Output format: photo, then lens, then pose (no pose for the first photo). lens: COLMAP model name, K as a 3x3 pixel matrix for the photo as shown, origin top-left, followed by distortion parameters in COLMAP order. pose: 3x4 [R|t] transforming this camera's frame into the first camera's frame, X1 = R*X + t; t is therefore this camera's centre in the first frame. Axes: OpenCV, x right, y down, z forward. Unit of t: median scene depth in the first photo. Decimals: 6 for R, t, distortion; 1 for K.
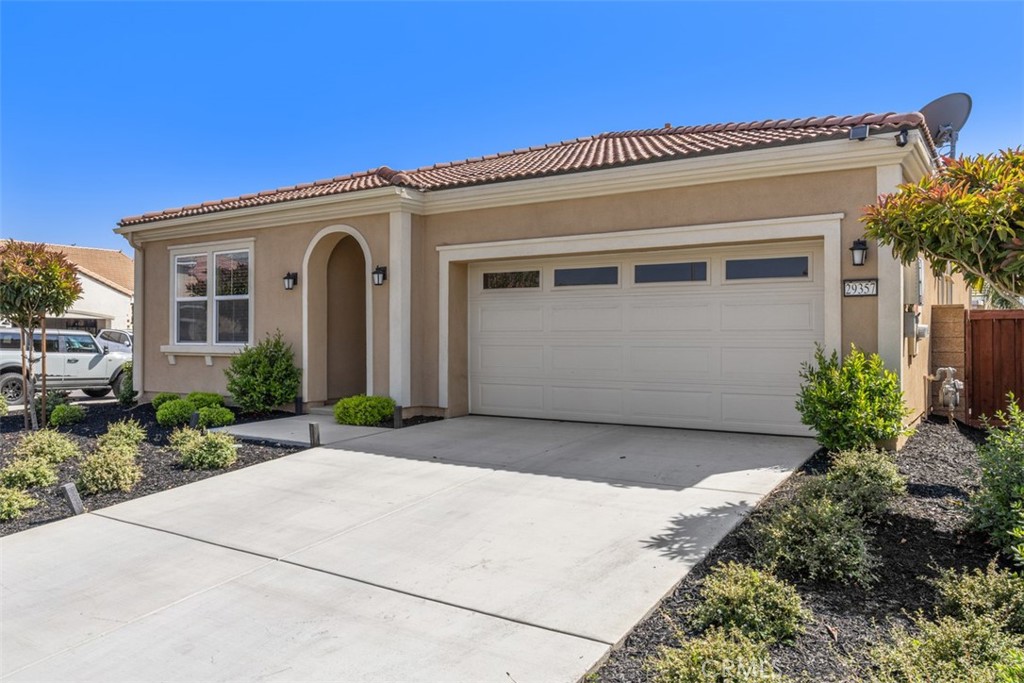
lens RADIAL K [[771.0, 0, 511.5], [0, 771.0, 320.6], [0, 0, 1]] dist [-0.008516, -0.001640]
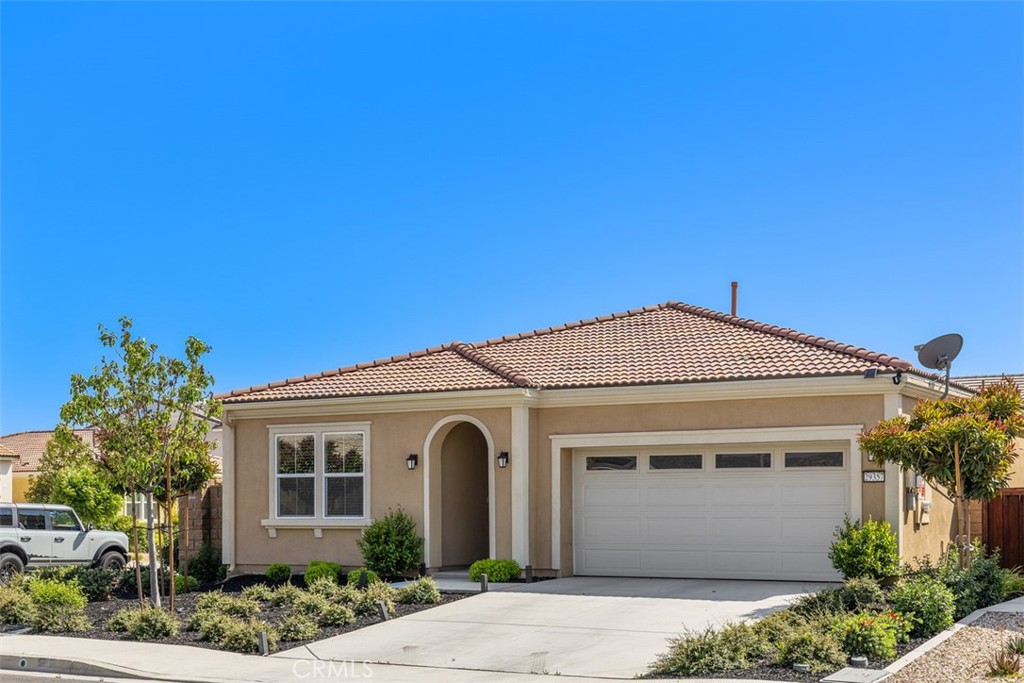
lens RADIAL K [[1473.1, 0, 508.0], [0, 1473.1, 450.8], [0, 0, 1]] dist [0.033079, -0.009517]
pose [[0.998144, 0.000304, 0.060899, -0.303069], [0.000923, 0.999797, -0.020113, -0.025901], [-0.060892, 0.020132, 0.997941, -1.292182]]
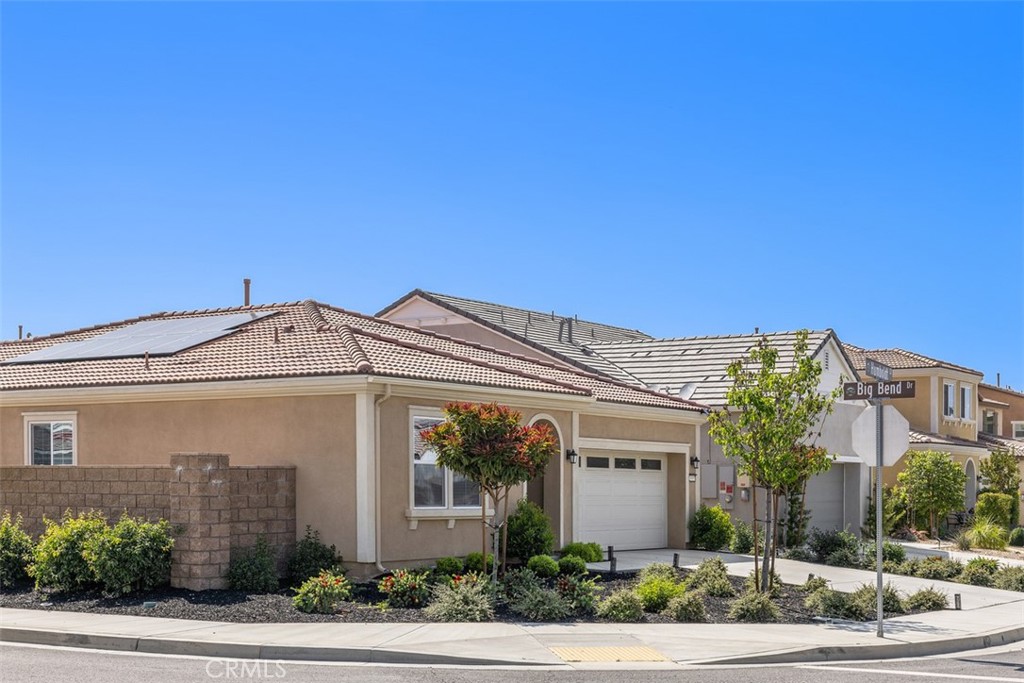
lens RADIAL K [[1473.1, 0, 508.0], [0, 1473.1, 450.8], [0, 0, 1]] dist [0.033079, -0.009517]
pose [[0.023457, 0.024944, 0.999414, -2.829793], [-0.031400, 0.999214, -0.024202, -0.000478], [-0.999232, -0.030813, 0.024222, 1.050798]]
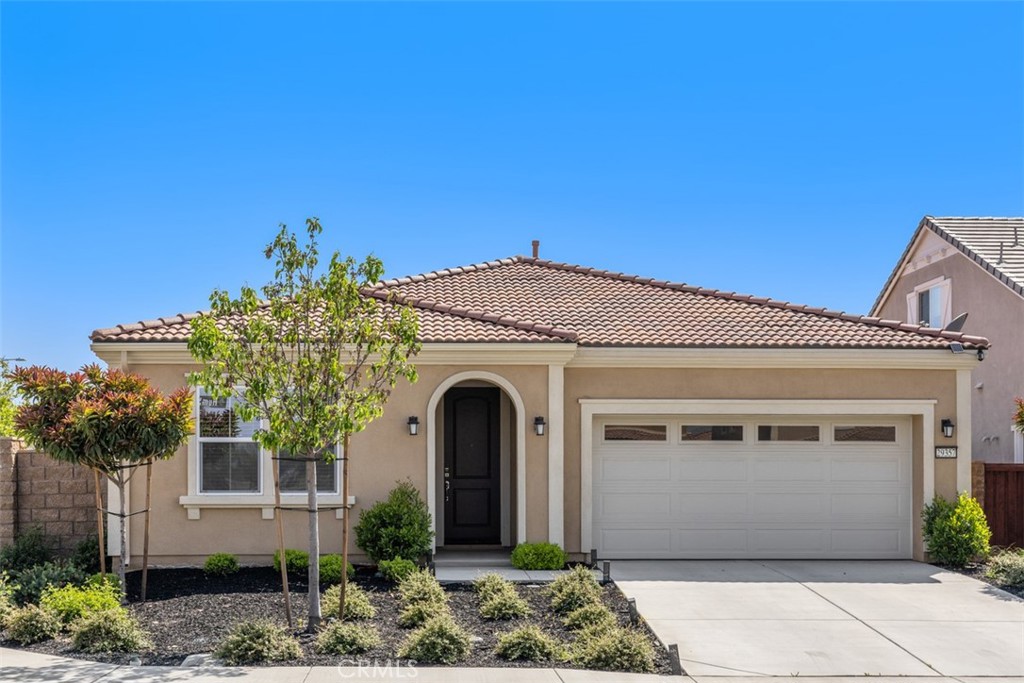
lens RADIAL K [[1473.1, 0, 508.0], [0, 1473.1, 450.8], [0, 0, 1]] dist [0.033079, -0.009517]
pose [[0.808221, 0.013310, 0.588729, -1.360128], [-0.013170, 0.999903, -0.004526, -0.016068], [-0.588732, -0.004096, 0.808318, -0.562524]]
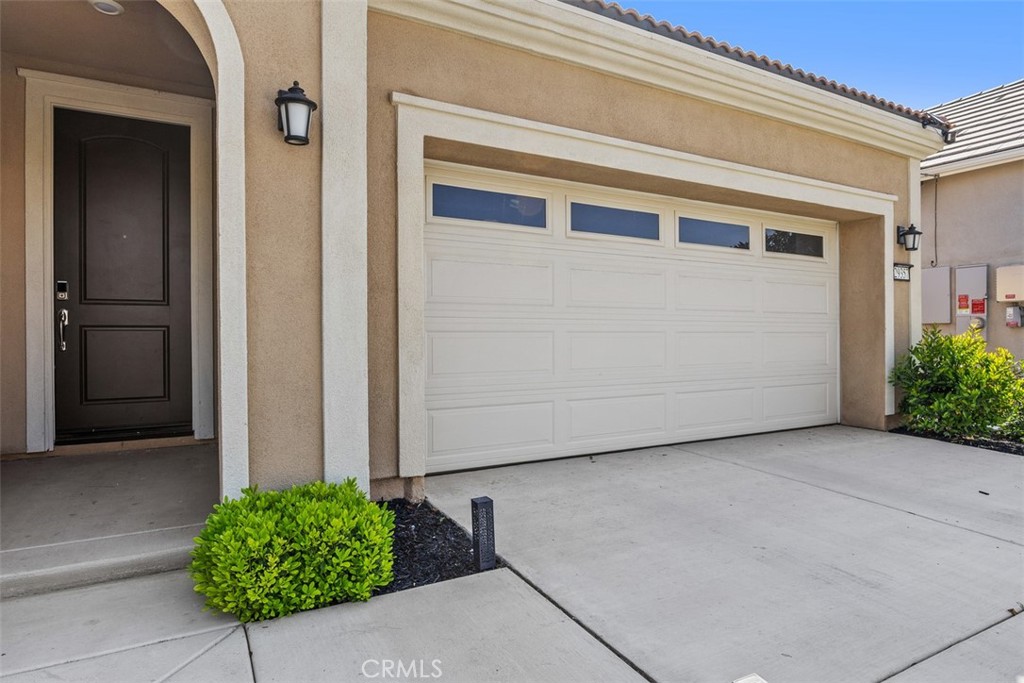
lens RADIAL K [[581.1, 0, 512.0], [0, 581.1, 341.5], [0, 0, 1]] dist [-0.016805, 0.000537]
pose [[0.472738, -0.008690, 0.881160, -0.344578], [-0.014468, 0.999740, 0.017622, 0.031898], [-0.881084, -0.021079, 0.472490, 0.799417]]
